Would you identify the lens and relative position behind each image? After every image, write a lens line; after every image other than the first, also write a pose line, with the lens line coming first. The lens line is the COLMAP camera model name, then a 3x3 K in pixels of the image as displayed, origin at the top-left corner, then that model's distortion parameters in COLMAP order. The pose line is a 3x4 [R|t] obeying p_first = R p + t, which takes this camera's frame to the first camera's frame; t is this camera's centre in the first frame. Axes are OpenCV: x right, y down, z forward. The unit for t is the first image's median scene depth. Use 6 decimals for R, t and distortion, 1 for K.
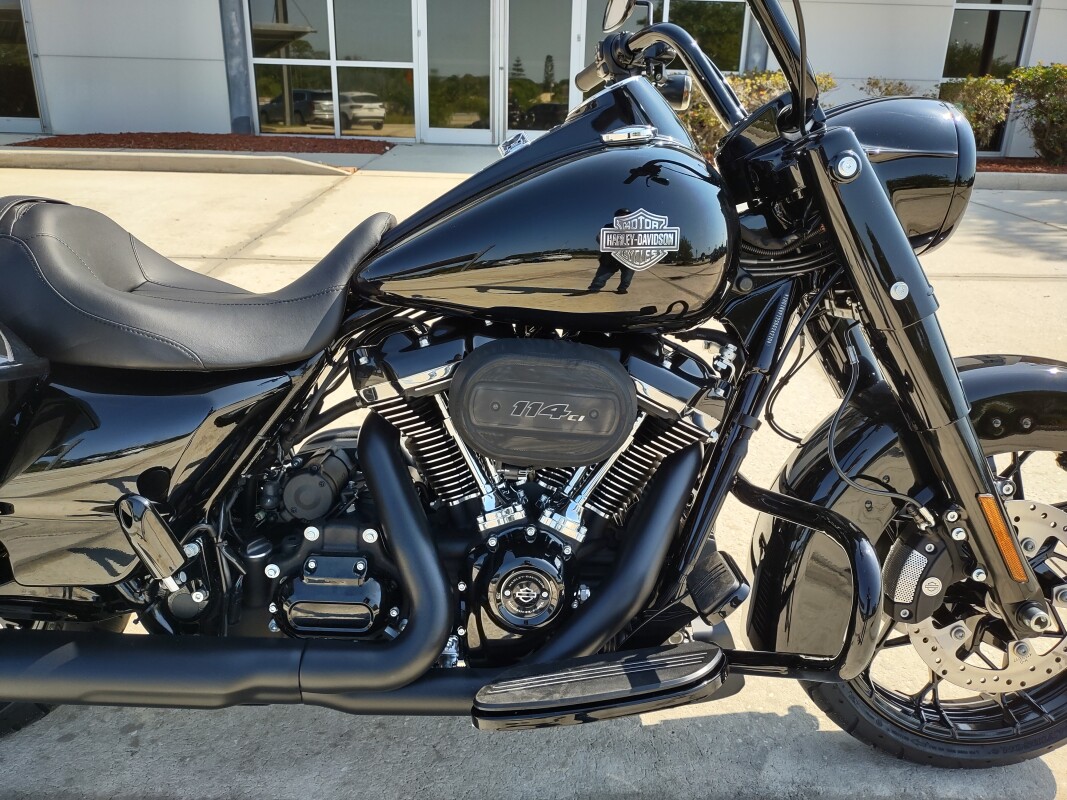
lens RADIAL K [[791.2, 0, 533.5], [0, 791.2, 400.0], [0, 0, 1]] dist [-0.000616, -0.004821]
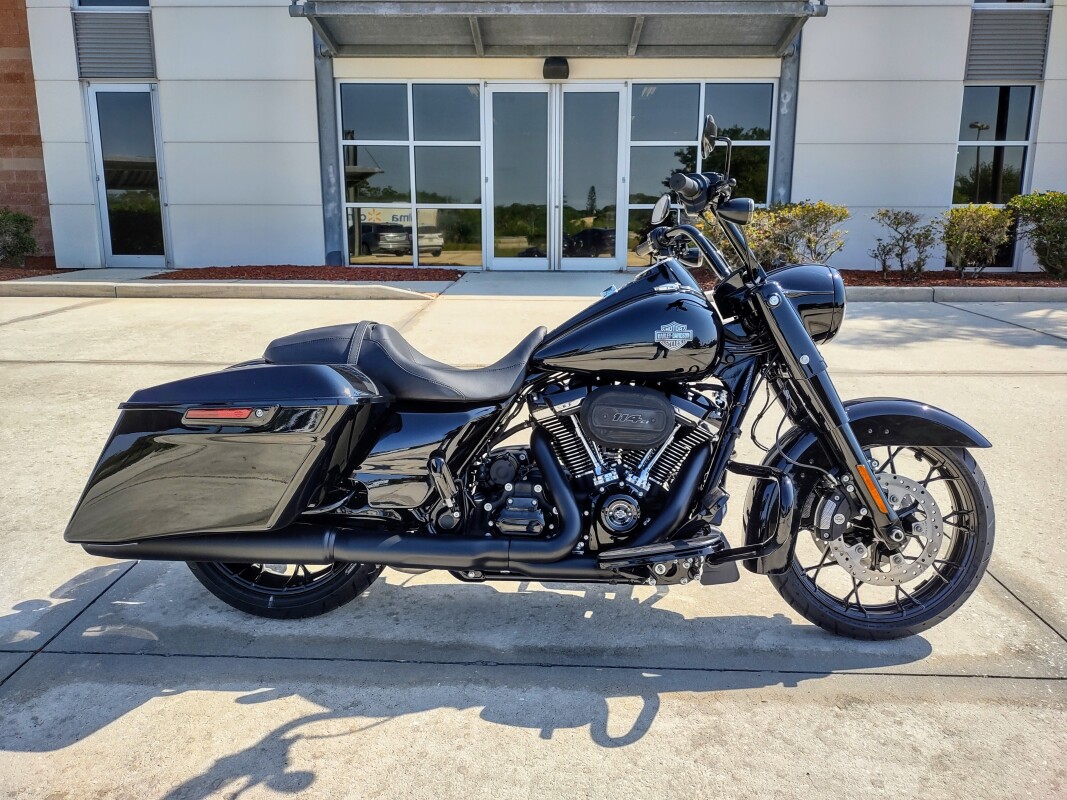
lens RADIAL K [[804.8, 0, 537.1], [0, 804.8, 401.9], [0, 0, 1]] dist [0.019470, -0.032646]
pose [[0.998713, -0.009950, -0.049738, -0.105078], [0.002757, 0.989771, -0.142641, 0.233809], [0.050648, 0.142320, 0.988524, -0.943741]]
